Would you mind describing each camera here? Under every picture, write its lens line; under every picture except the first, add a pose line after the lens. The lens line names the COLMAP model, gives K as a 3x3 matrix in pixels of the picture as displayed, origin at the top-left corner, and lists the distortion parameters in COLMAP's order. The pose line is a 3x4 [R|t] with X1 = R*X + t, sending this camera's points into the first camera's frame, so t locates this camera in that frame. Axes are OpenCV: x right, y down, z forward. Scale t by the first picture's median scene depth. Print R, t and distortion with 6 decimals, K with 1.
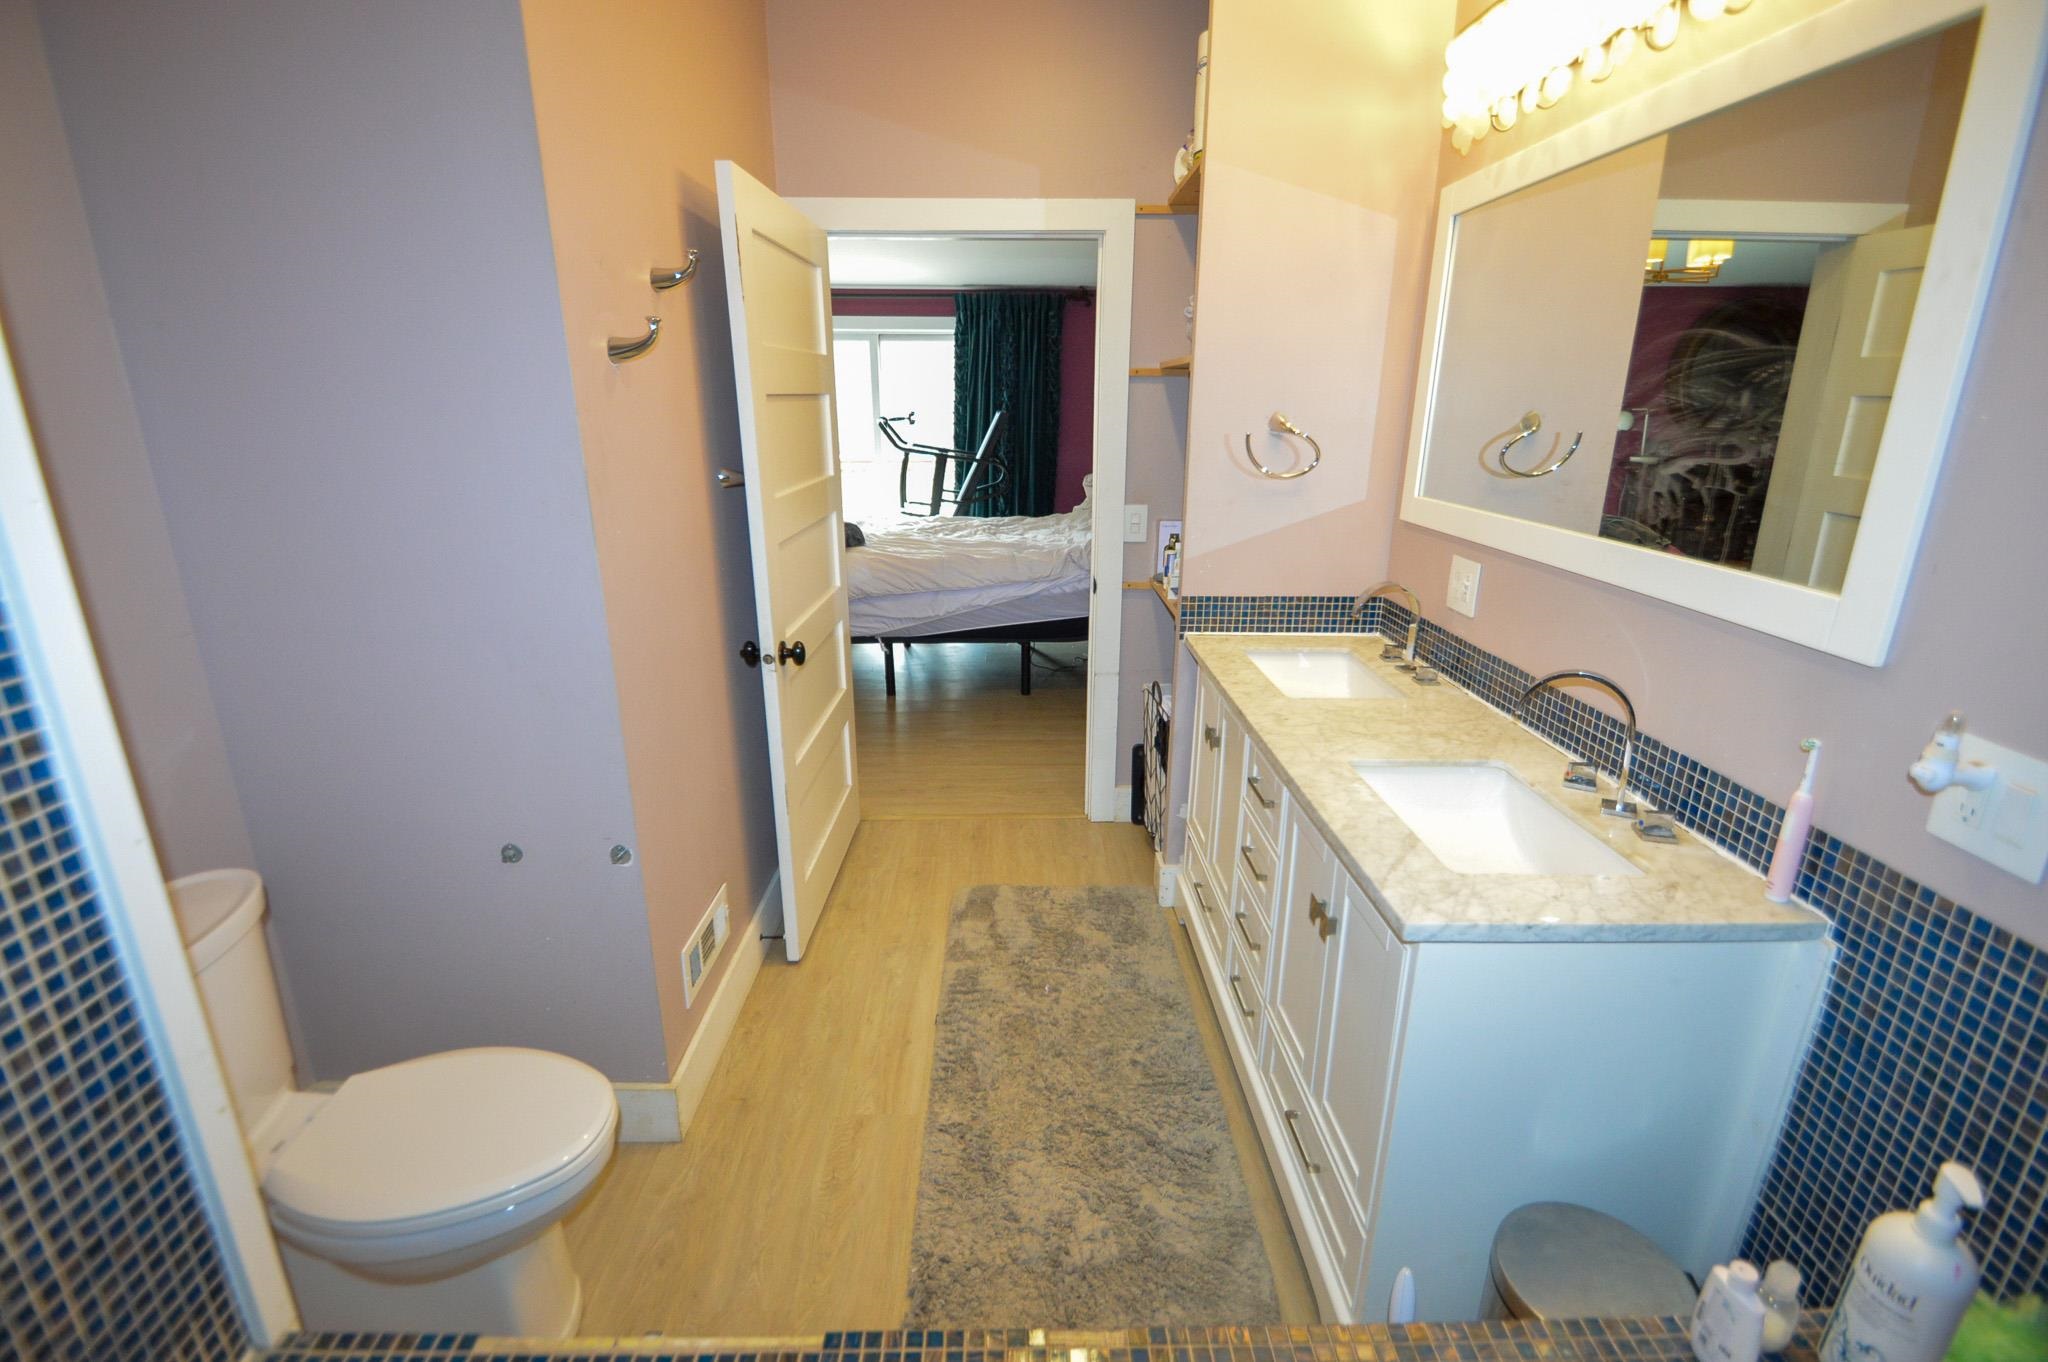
lens RADIAL K [[902.5, 0, 1024.0], [0, 902.5, 679.3], [0, 0, 1]] dist [-0.000360, -0.007390]
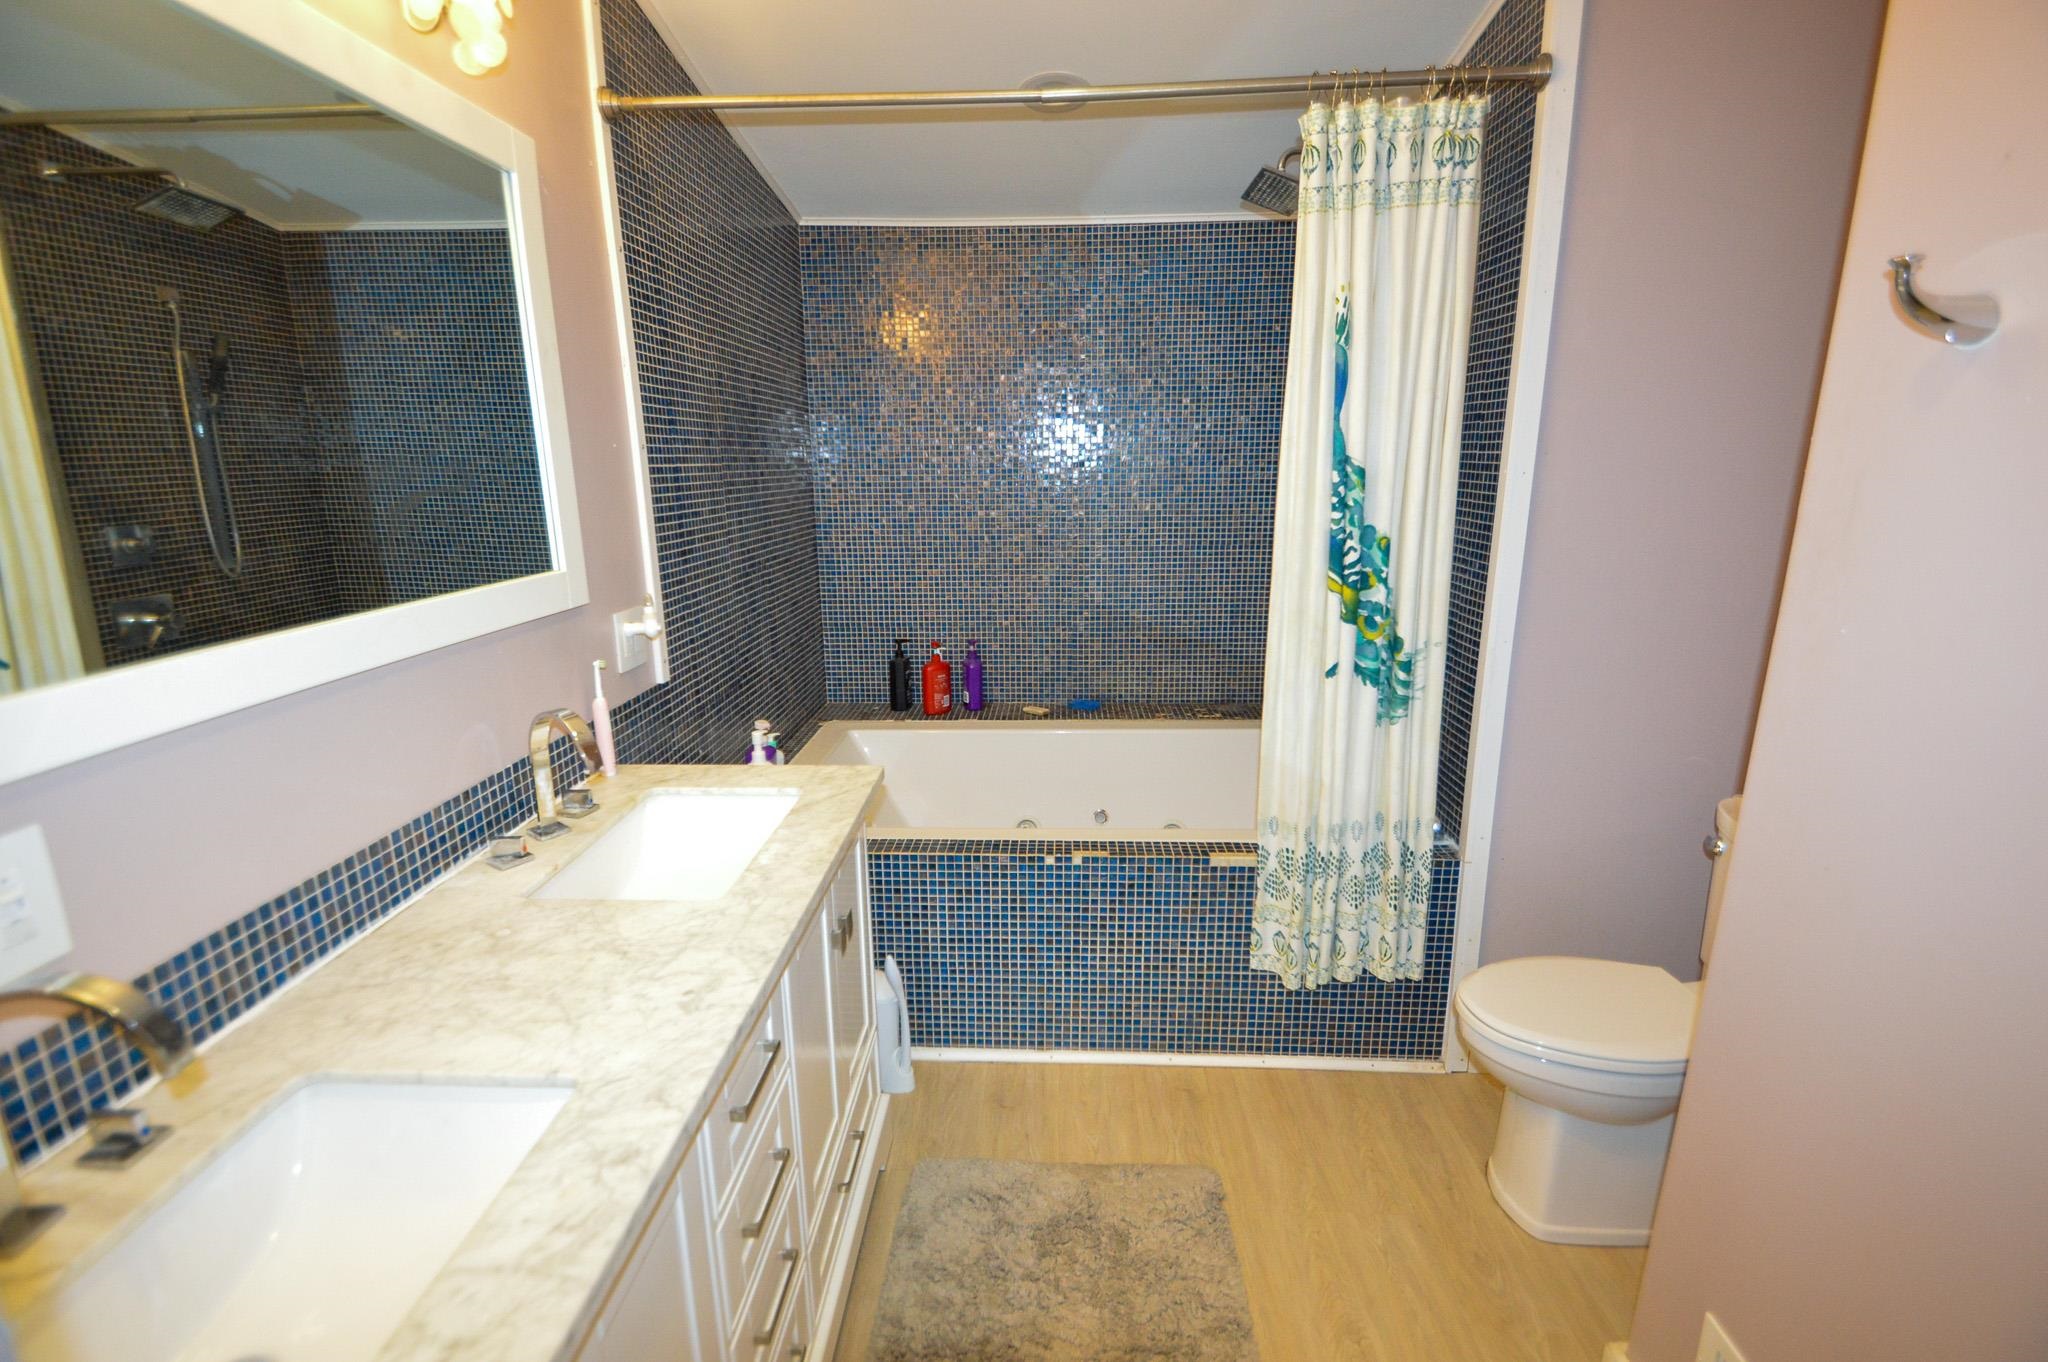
lens RADIAL K [[902.5, 0, 1022.5], [0, 902.5, 665.7], [0, 0, 1]] dist [-0.000360, -0.007390]
pose [[-0.998482, 0.001440, 0.055058, 0.067310], [0.028605, 0.867826, 0.496043, -0.427503], [-0.047067, 0.496865, -0.866550, 1.501735]]
